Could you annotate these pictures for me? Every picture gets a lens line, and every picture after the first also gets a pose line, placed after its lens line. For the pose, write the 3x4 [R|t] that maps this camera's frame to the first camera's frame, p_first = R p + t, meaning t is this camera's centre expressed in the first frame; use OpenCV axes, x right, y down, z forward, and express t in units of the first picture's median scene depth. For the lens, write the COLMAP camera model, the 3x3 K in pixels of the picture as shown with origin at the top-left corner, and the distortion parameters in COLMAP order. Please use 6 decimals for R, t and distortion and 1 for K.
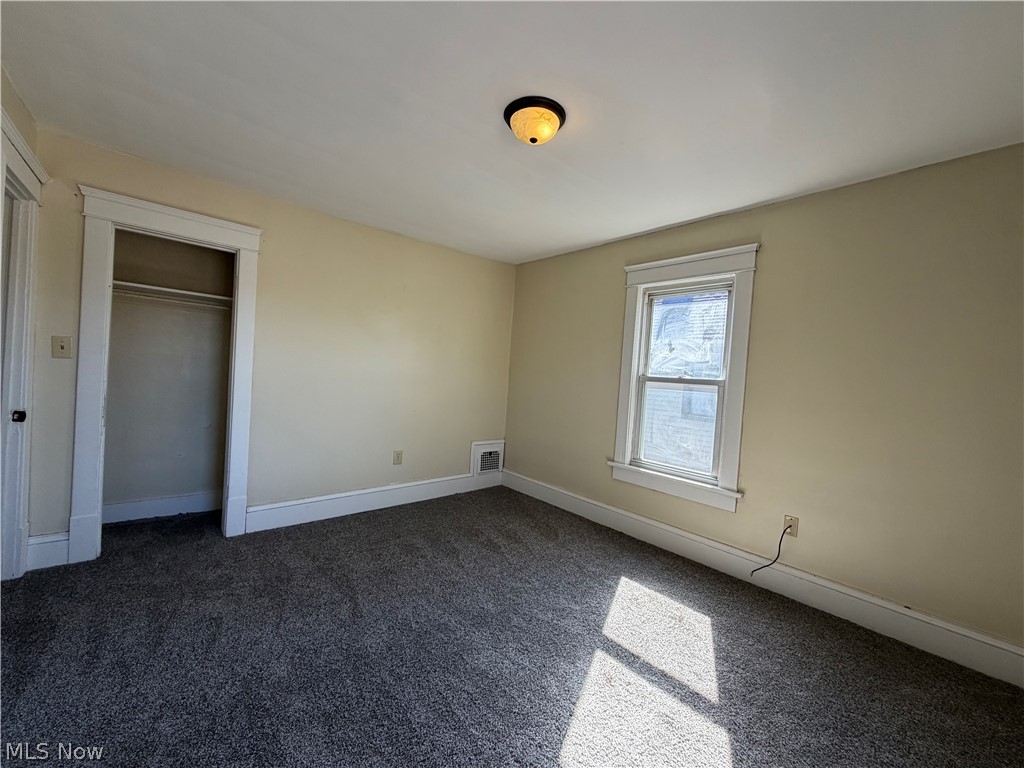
lens RADIAL K [[417.0, 0, 512.7], [0, 417.0, 381.9], [0, 0, 1]] dist [0.017296, -0.000007]
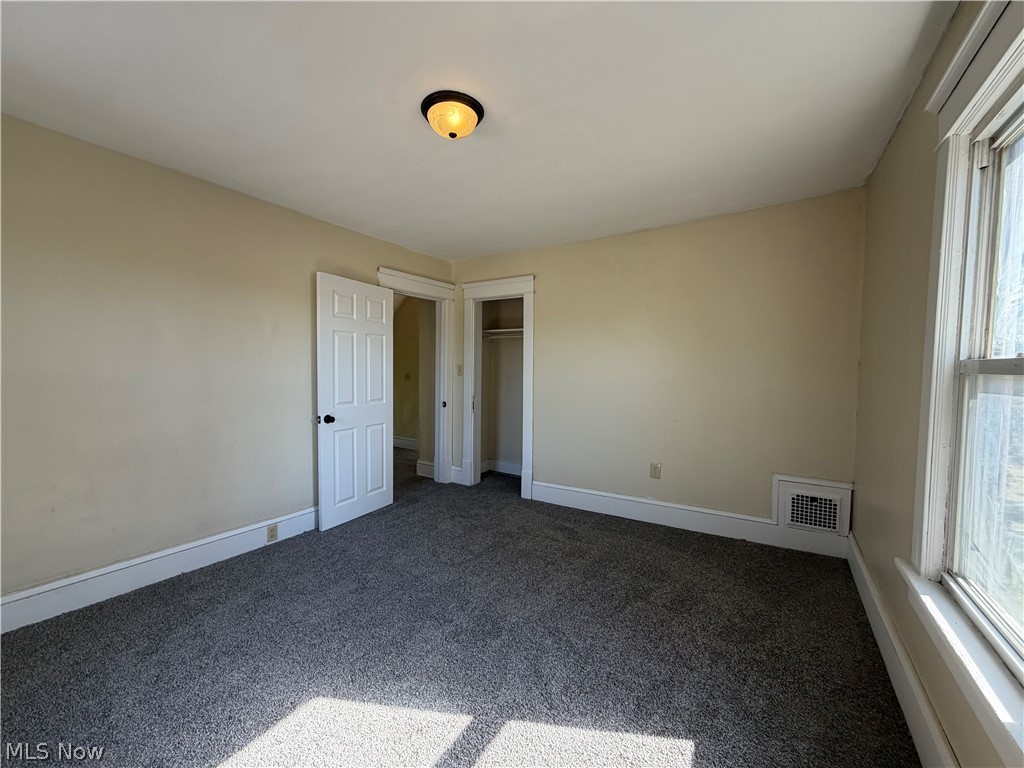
lens RADIAL K [[417.0, 0, 509.0], [0, 417.0, 384.5], [0, 0, 1]] dist [0.017296, -0.000007]
pose [[0.272409, -0.021682, -0.961937, 0.625358], [-0.008718, 0.999649, -0.025000, 0.022364], [0.962142, 0.015197, 0.272125, 0.532490]]
